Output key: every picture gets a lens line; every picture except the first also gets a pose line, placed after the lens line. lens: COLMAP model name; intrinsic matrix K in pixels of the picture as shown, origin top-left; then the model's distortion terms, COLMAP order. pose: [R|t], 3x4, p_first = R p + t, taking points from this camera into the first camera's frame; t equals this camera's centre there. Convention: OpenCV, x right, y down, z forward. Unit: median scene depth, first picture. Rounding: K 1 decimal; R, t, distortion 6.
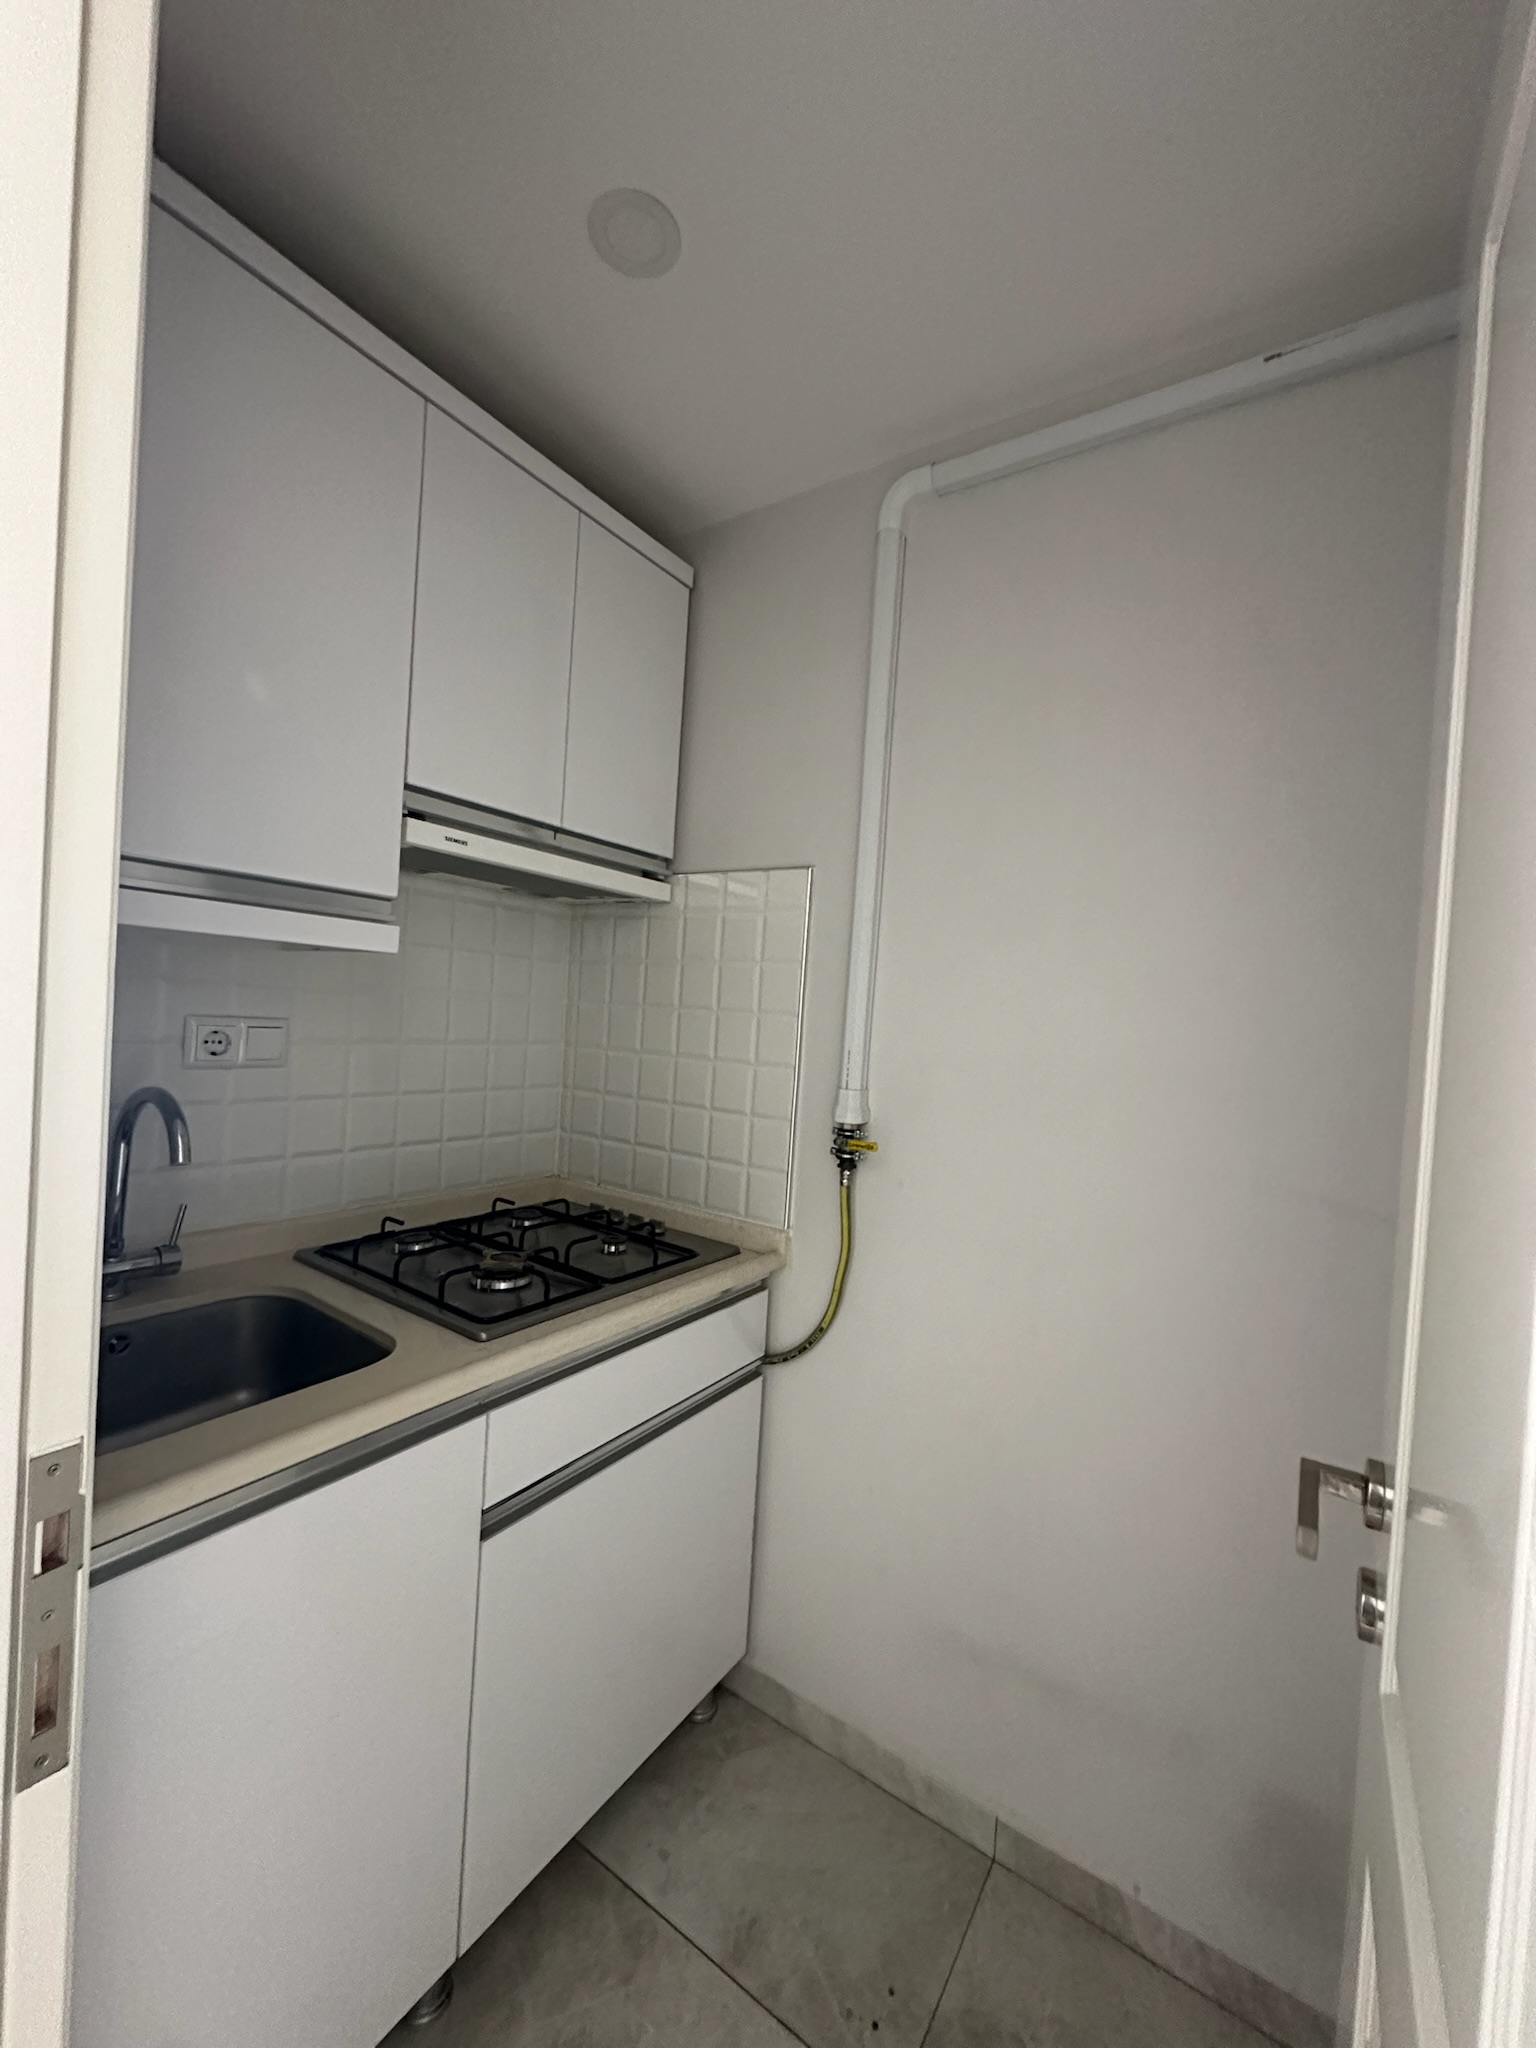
lens RADIAL K [[819.2, 0, 763.7], [0, 819.2, 1028.9], [0, 0, 1]] dist [-0.001859, -0.000095]
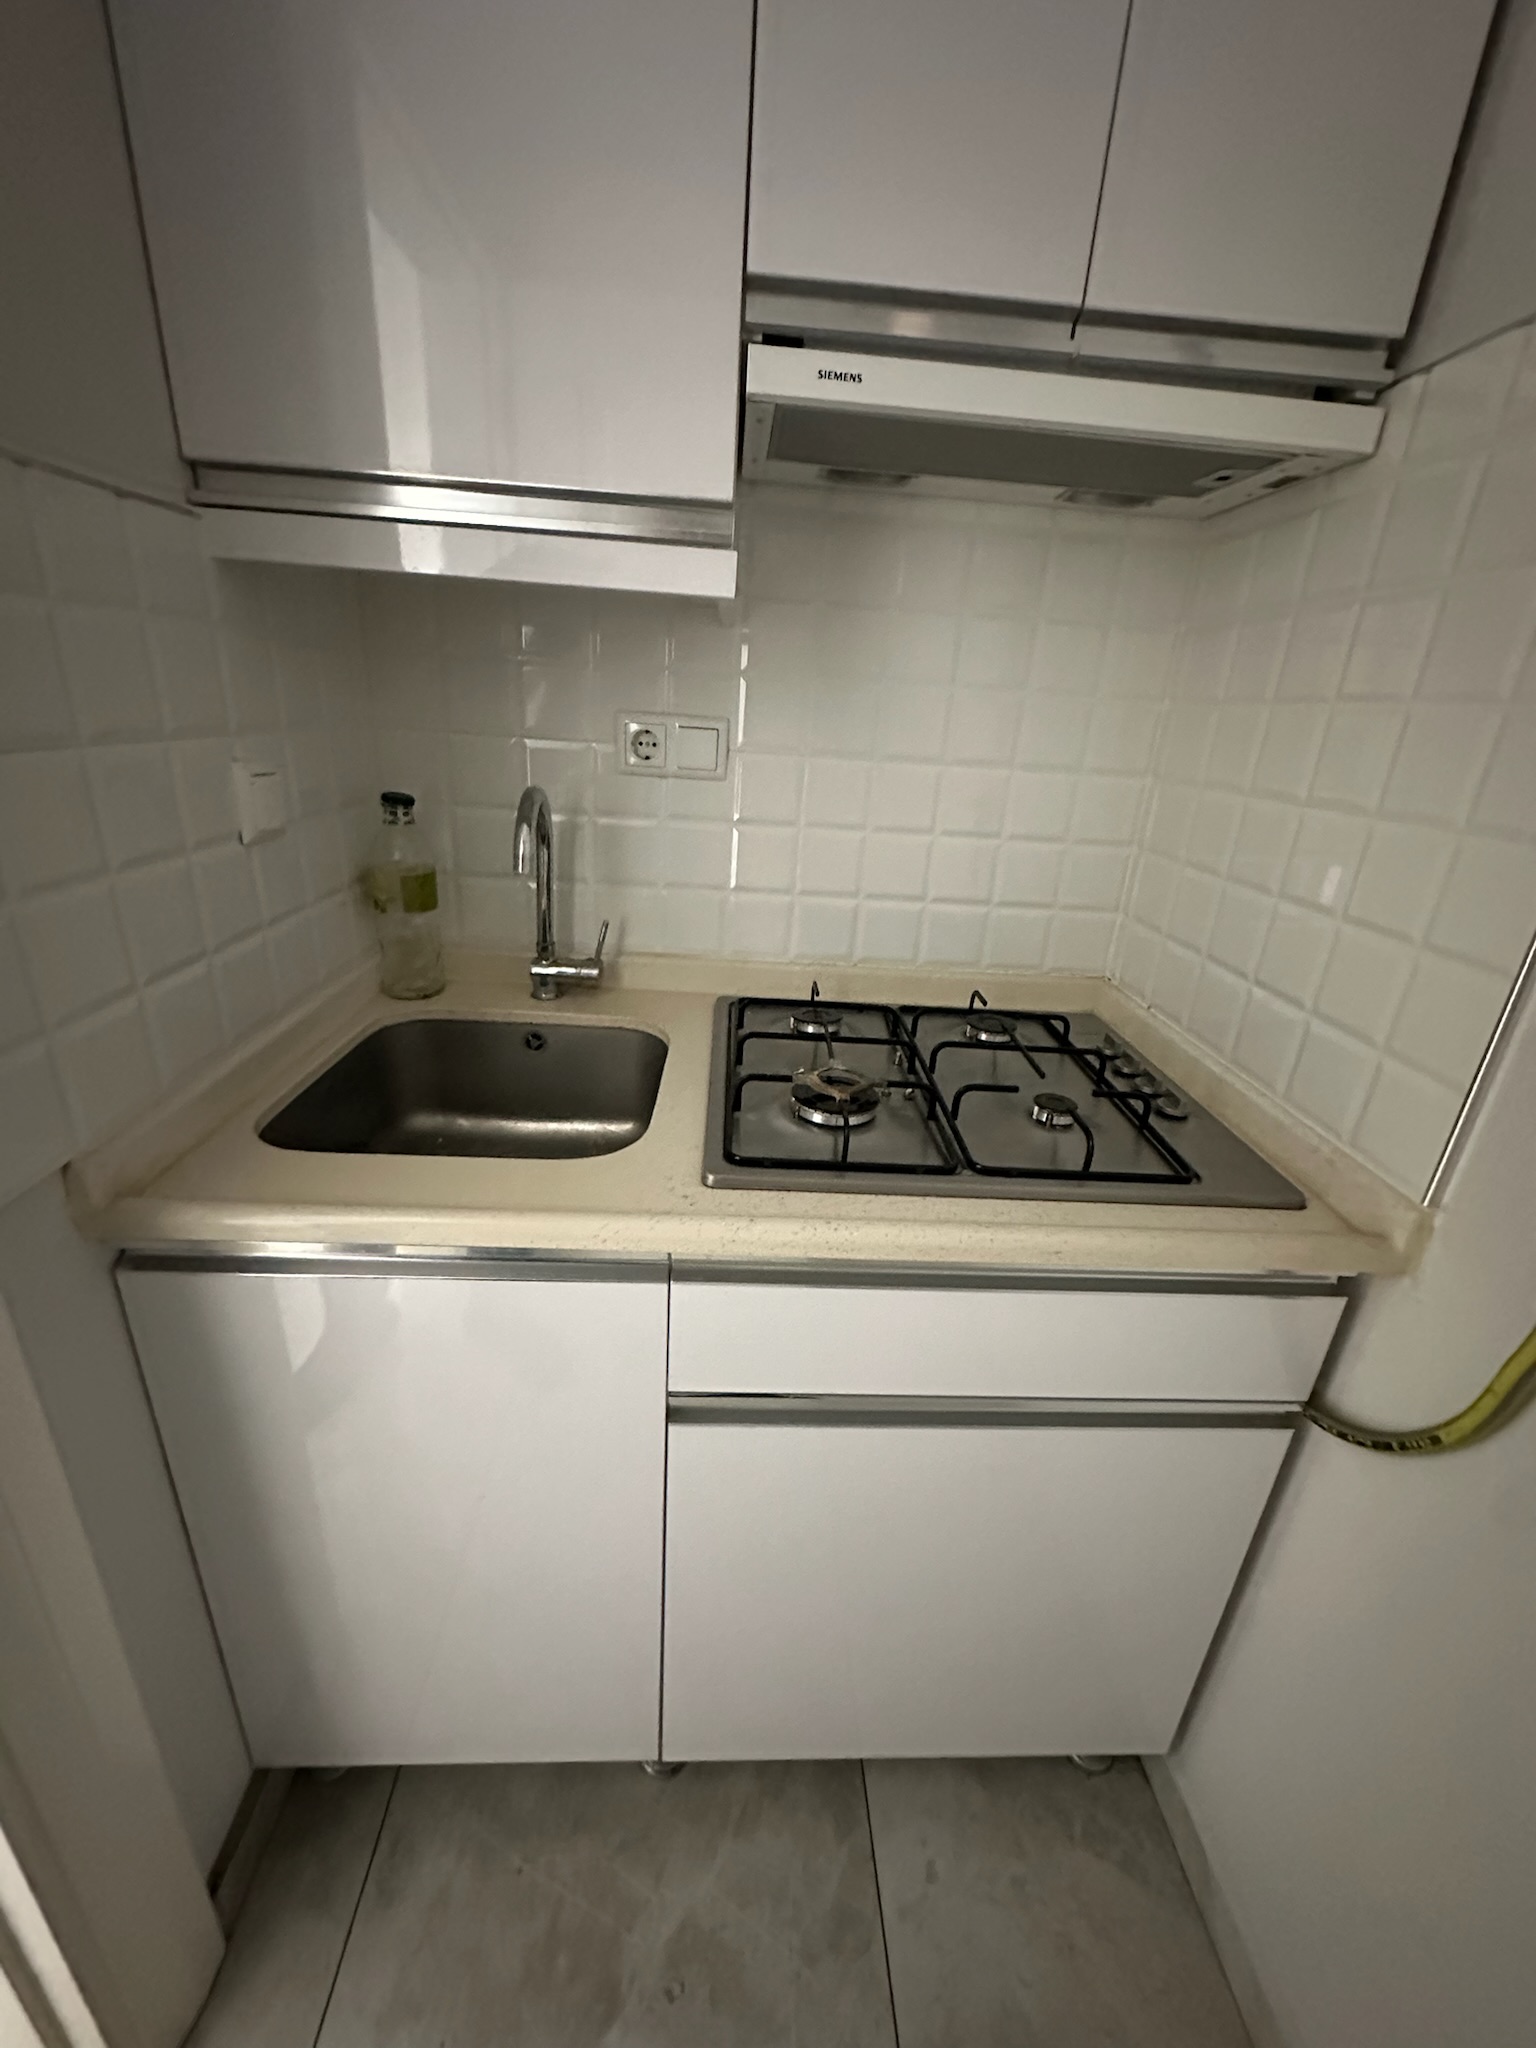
lens RADIAL K [[819.2, 0, 767.6], [0, 819.2, 1027.3], [0, 0, 1]] dist [-0.001859, -0.000095]
pose [[0.598366, 0.267763, -0.755156, 0.132226], [-0.042320, 0.951751, 0.303938, 0.029025], [0.800104, -0.149908, 0.580828, 0.486335]]
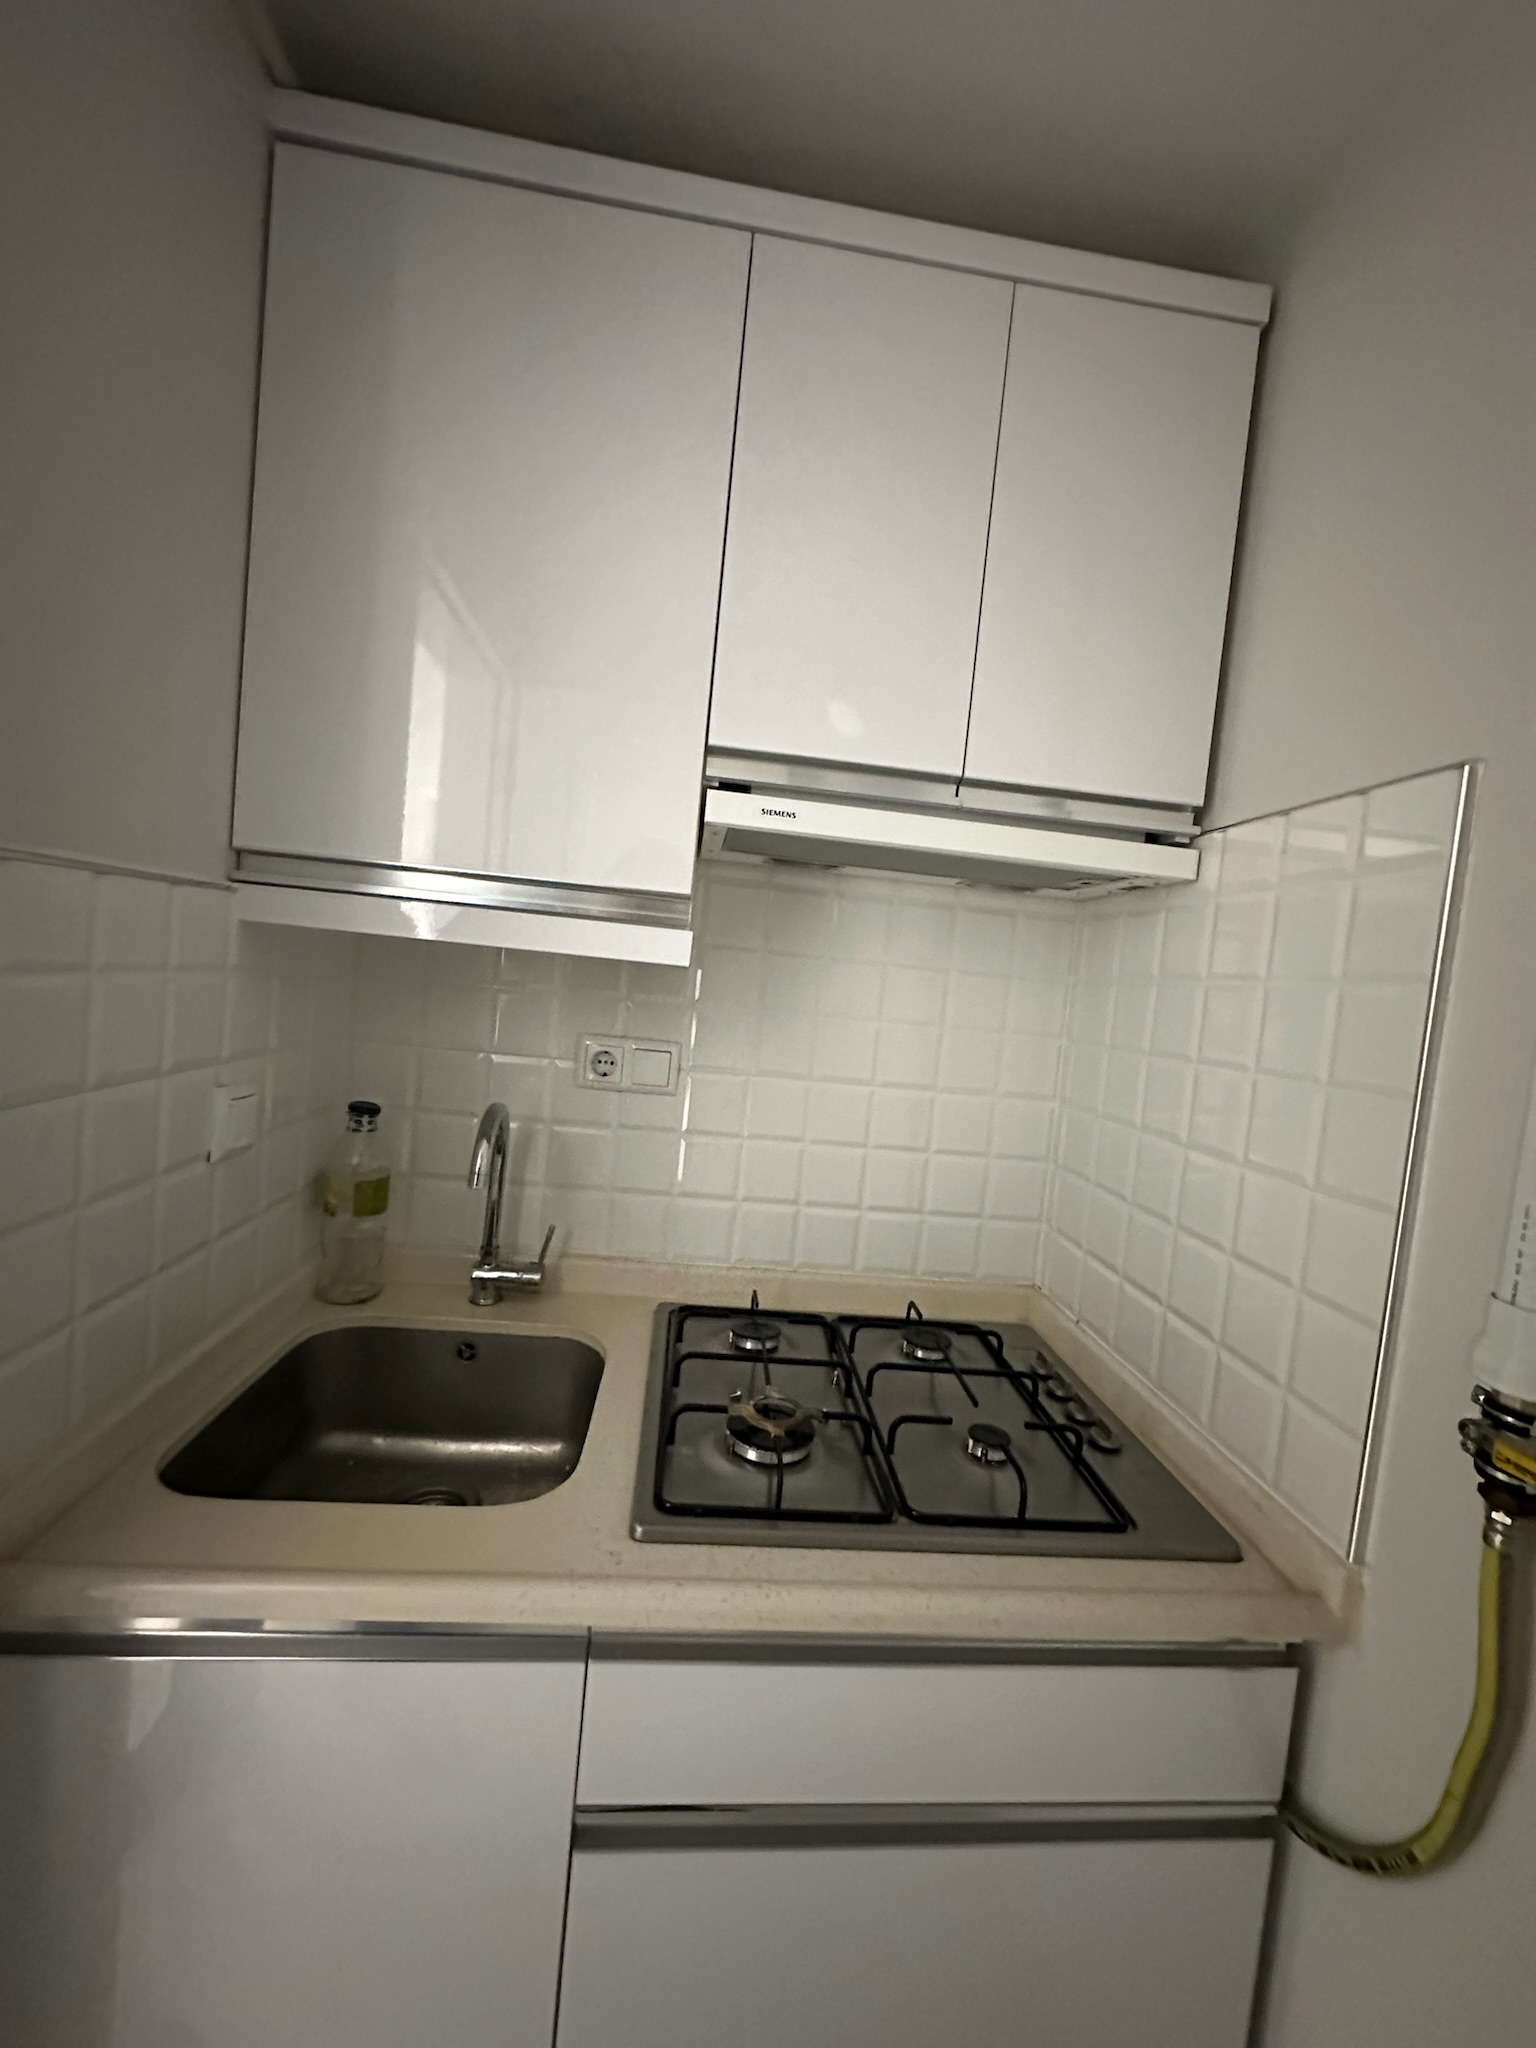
lens RADIAL K [[819.2, 0, 765.9], [0, 819.2, 1026.0], [0, 0, 1]] dist [-0.001859, -0.000095]
pose [[0.640944, 0.041108, -0.766486, 0.164037], [-0.072465, 0.997346, -0.007107, -0.029544], [0.764160, 0.060099, 0.642221, 0.464450]]
